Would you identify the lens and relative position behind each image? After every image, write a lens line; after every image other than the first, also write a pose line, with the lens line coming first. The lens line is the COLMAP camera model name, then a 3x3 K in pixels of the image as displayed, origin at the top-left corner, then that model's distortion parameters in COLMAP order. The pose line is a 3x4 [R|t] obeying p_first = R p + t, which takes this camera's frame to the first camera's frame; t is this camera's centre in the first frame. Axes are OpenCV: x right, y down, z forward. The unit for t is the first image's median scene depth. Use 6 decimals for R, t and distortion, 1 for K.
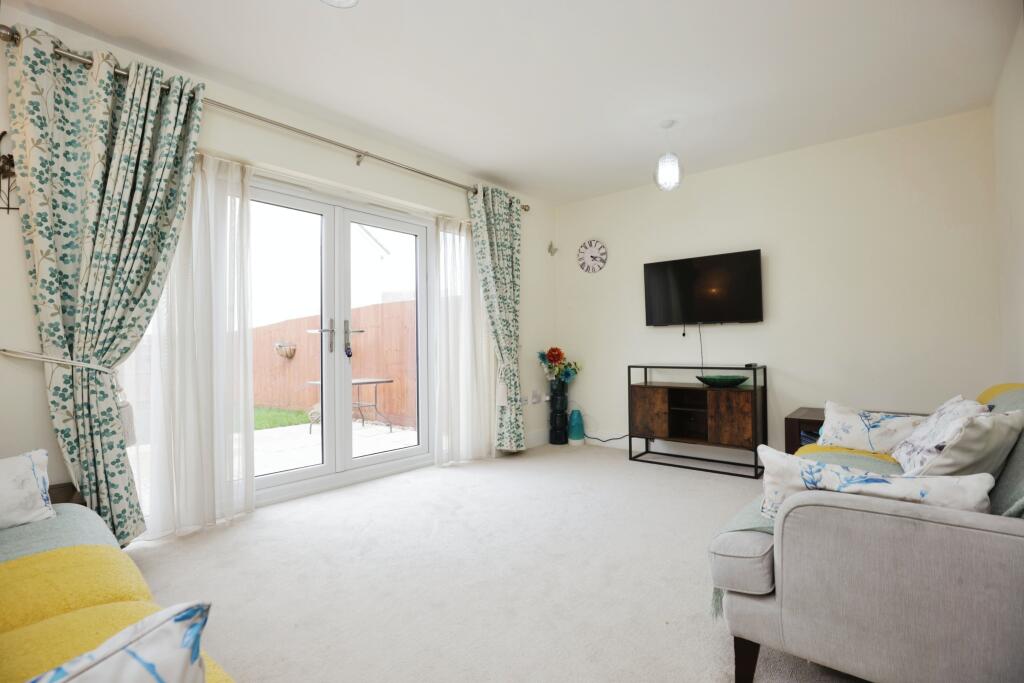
lens RADIAL K [[470.9, 0, 512.3], [0, 470.9, 341.9], [0, 0, 1]] dist [-0.033548, 0.004495]
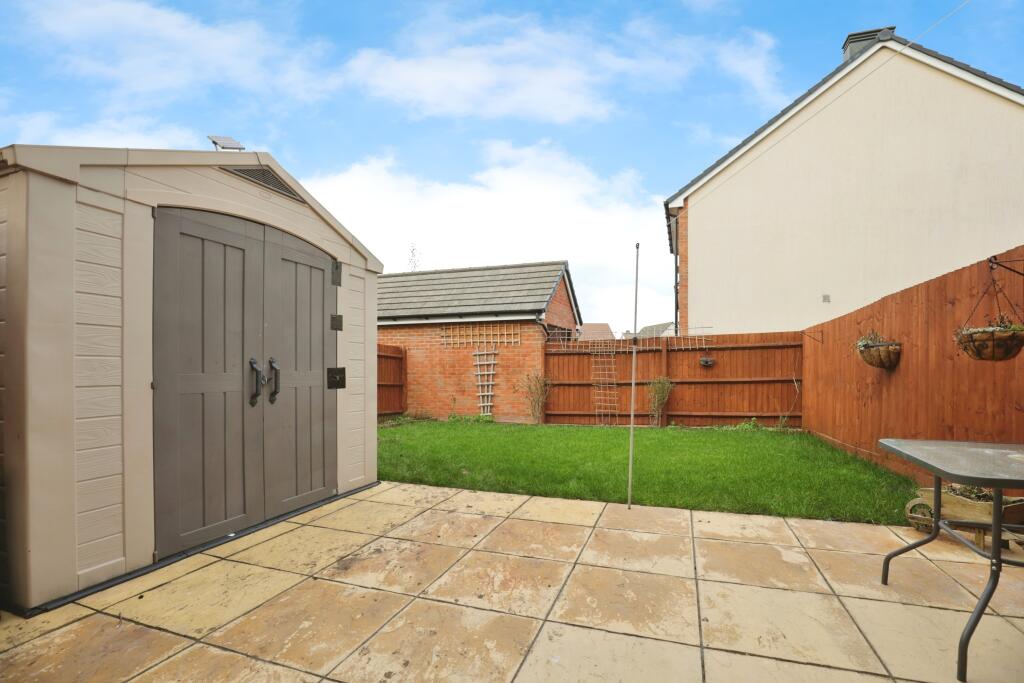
lens RADIAL K [[470.9, 0, 517.0], [0, 470.9, 368.3], [0, 0, 1]] dist [-0.033548, 0.004495]
pose [[0.370550, 0.025450, -0.928464, -0.452180], [0.010765, 0.999440, 0.031692, 0.039318], [0.928750, -0.021739, 0.370069, 1.267880]]
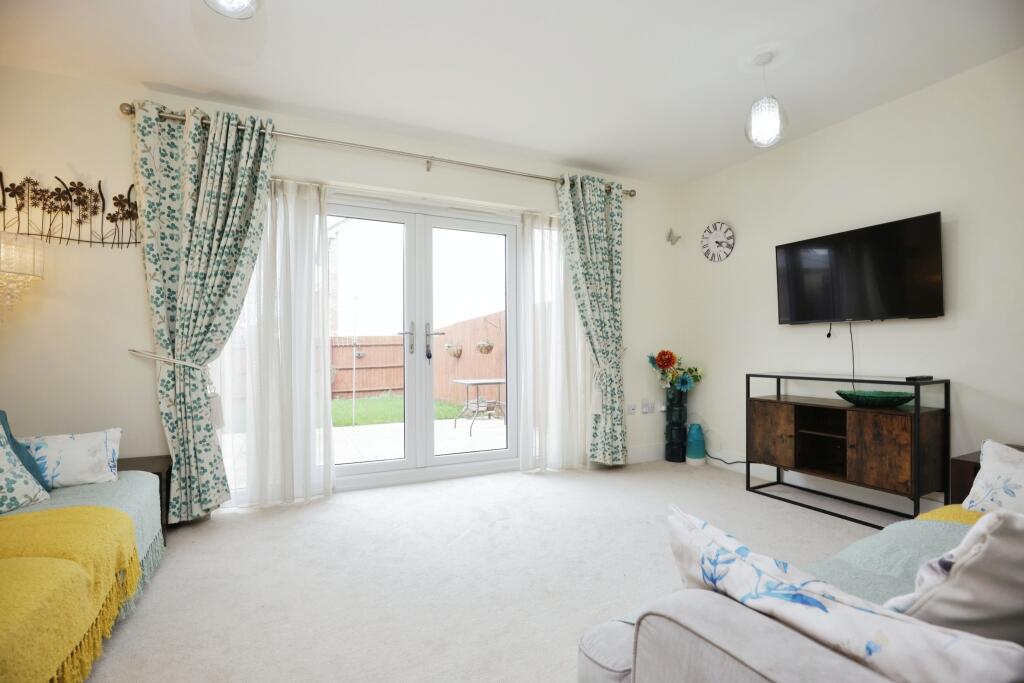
lens RADIAL K [[470.9, 0, 507.6], [0, 470.9, 351.5], [0, 0, 1]] dist [-0.033548, 0.004495]
pose [[0.913272, 0.009135, -0.407248, 0.239968], [-0.001417, 0.999814, 0.019250, -0.003432], [0.407348, -0.017004, 0.913115, 0.122635]]
